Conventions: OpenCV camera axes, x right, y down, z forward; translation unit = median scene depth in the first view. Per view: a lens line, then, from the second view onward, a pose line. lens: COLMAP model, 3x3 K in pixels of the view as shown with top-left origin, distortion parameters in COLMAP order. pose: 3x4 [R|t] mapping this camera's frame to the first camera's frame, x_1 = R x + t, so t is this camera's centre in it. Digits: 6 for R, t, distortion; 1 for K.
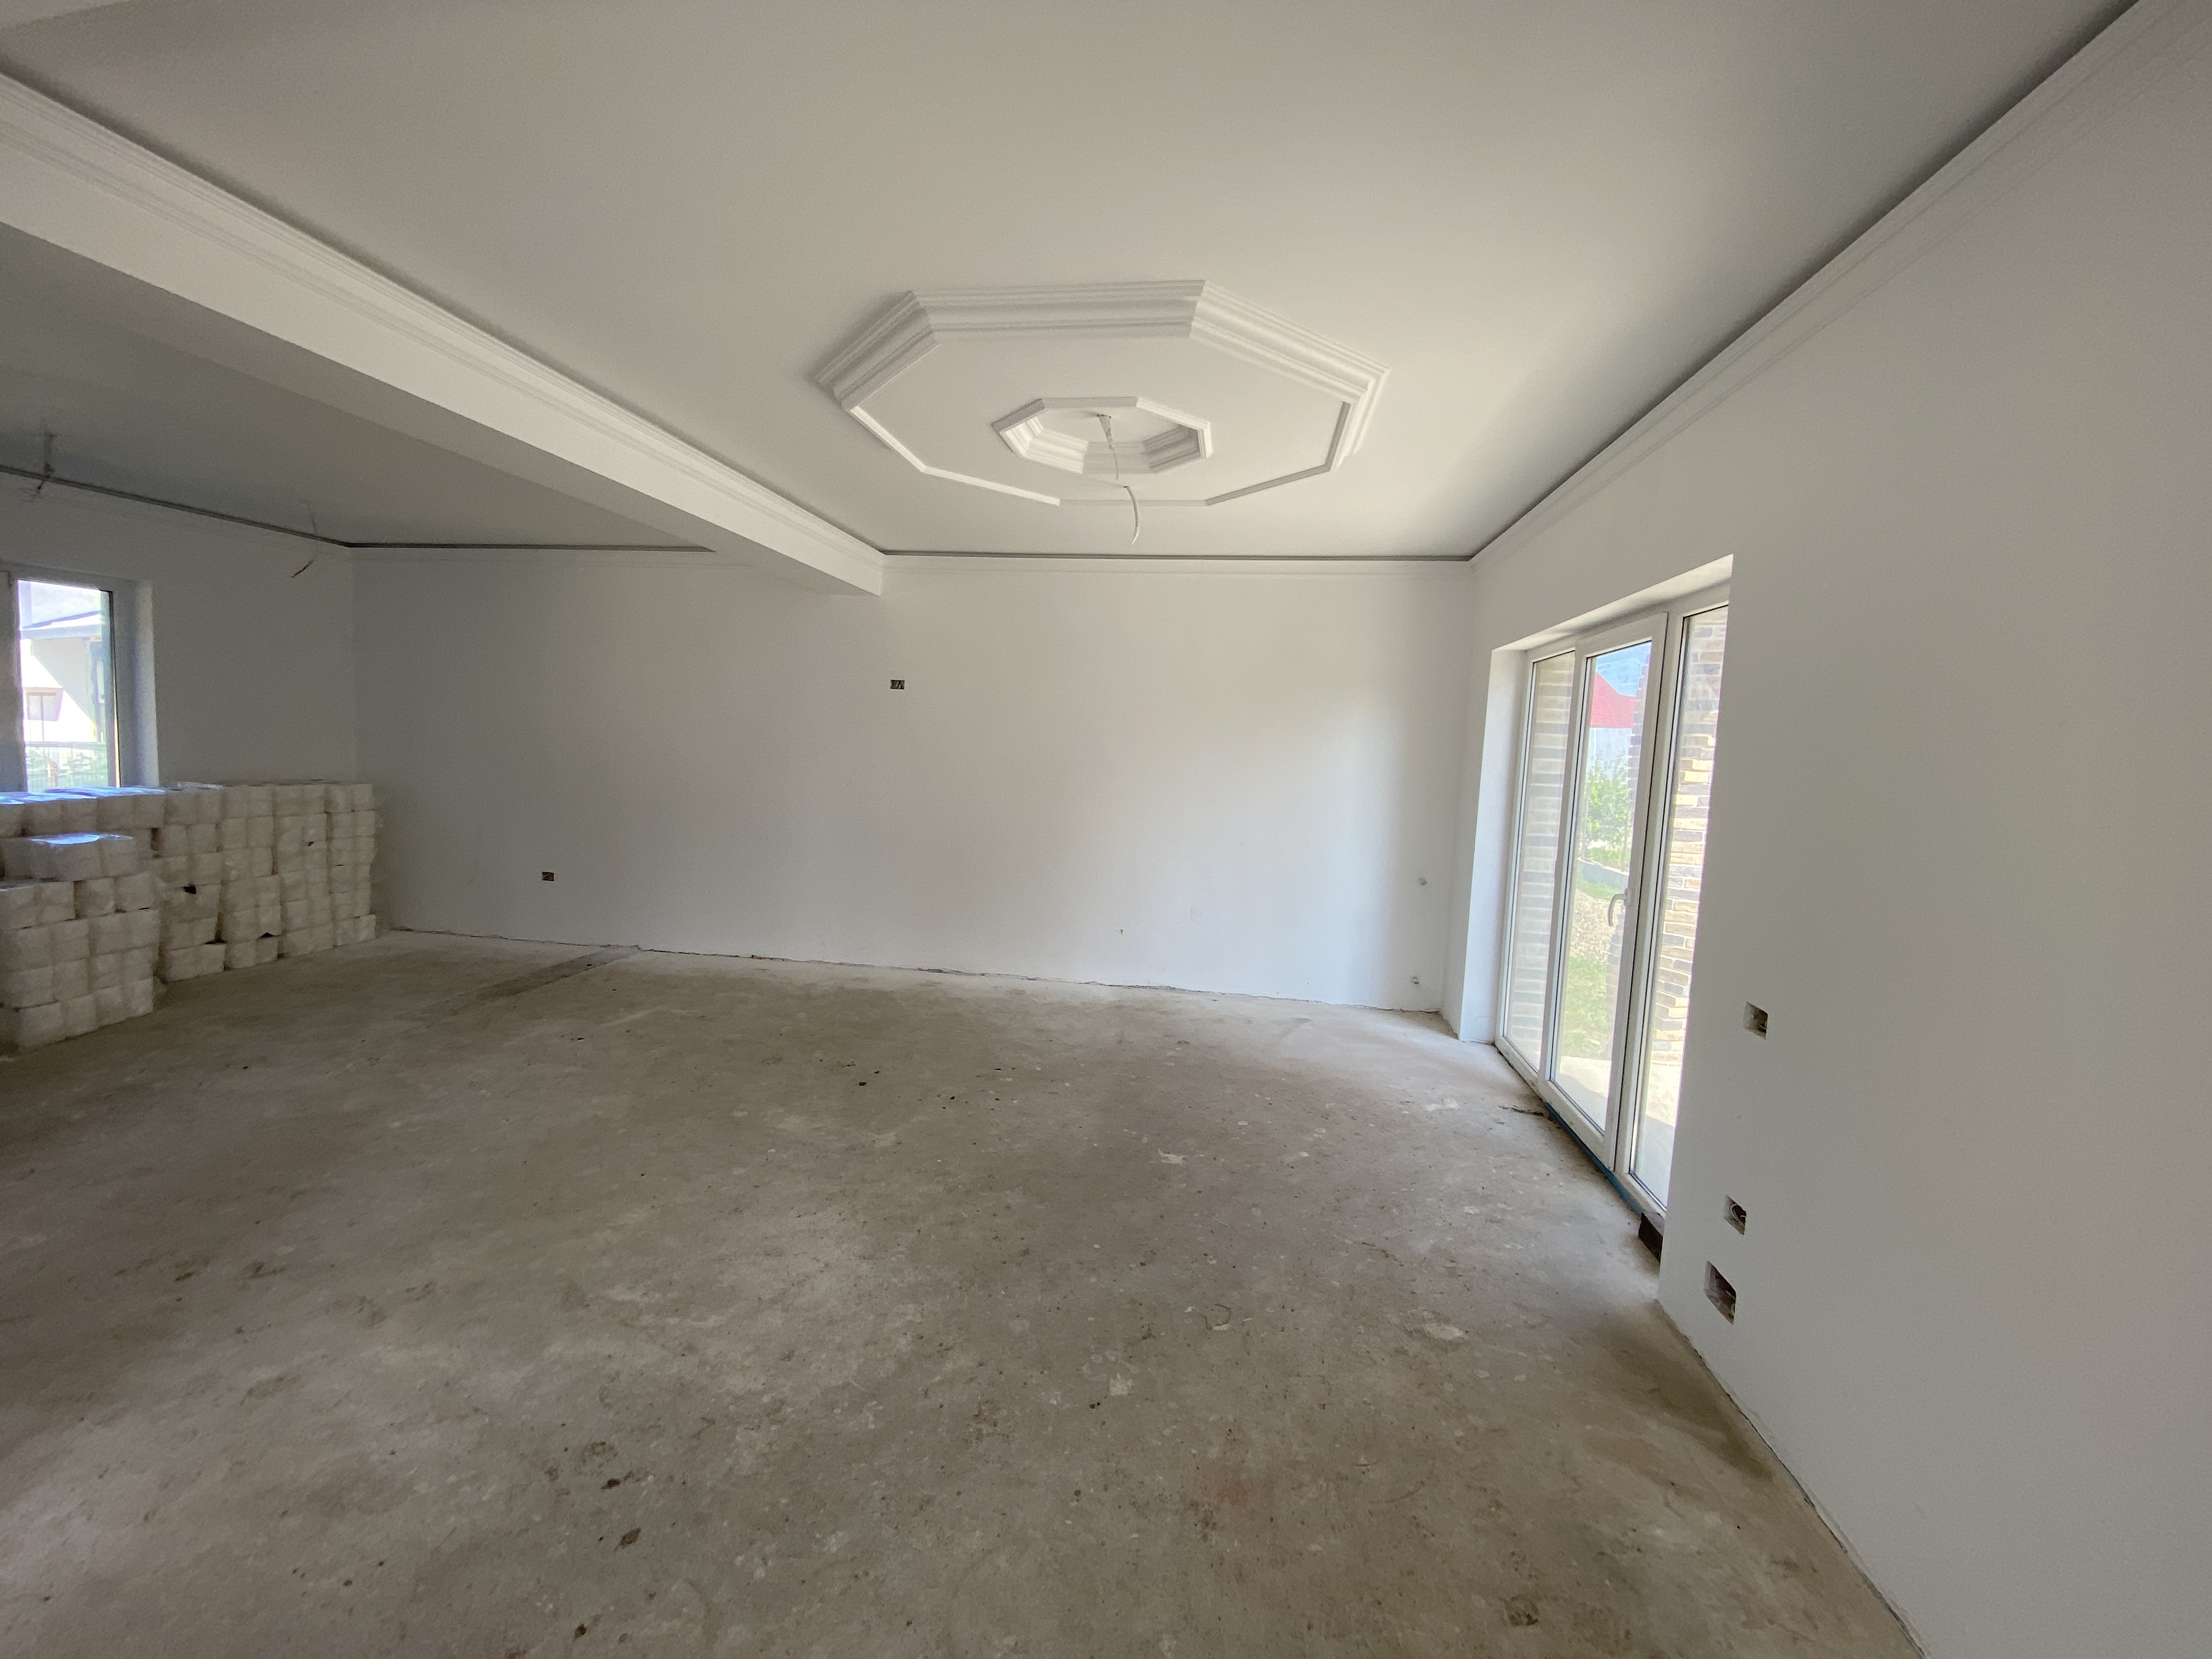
lens RADIAL K [[928.4, 0, 1106.0], [0, 928.4, 829.5], [0, 0, 1]] dist [-0.014492, -0.000285]
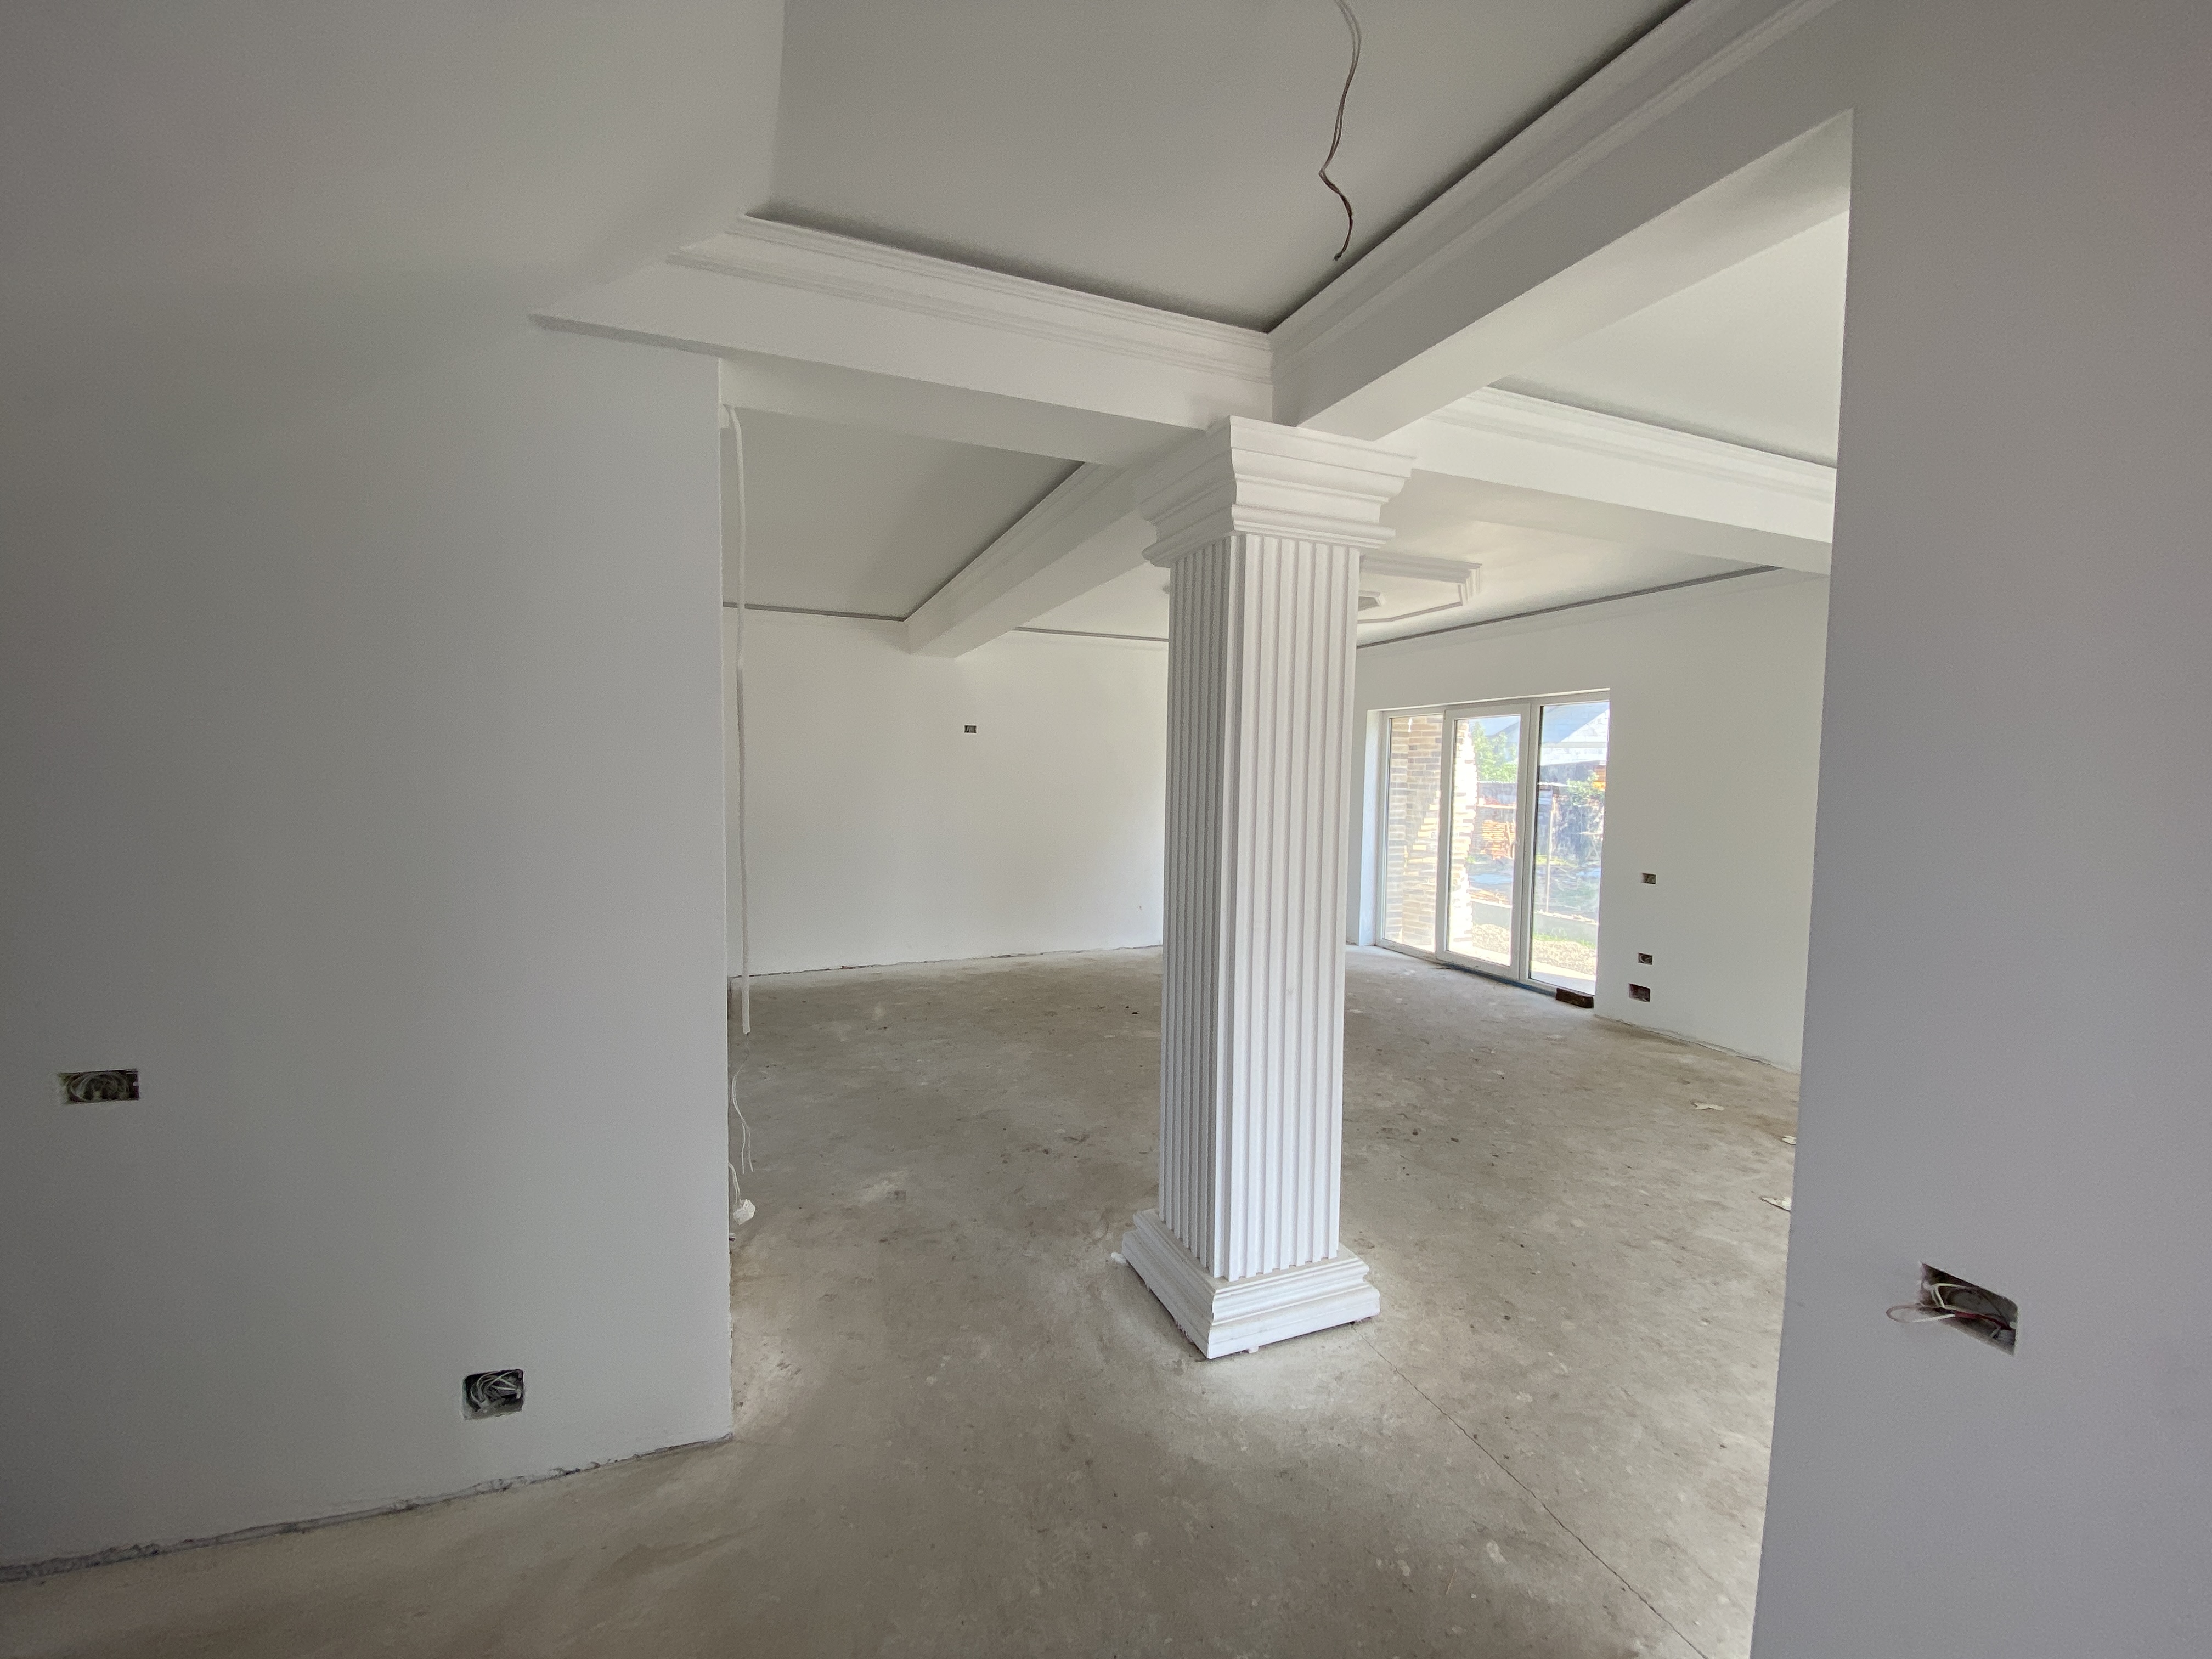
lens RADIAL K [[928.4, 0, 1106.0], [0, 928.4, 829.5], [0, 0, 1]] dist [-0.014492, -0.000285]
pose [[0.856797, -0.061205, 0.512008, -1.538428], [0.070050, 0.997541, 0.002024, -0.026361], [-0.510873, 0.034132, 0.858978, -0.340570]]
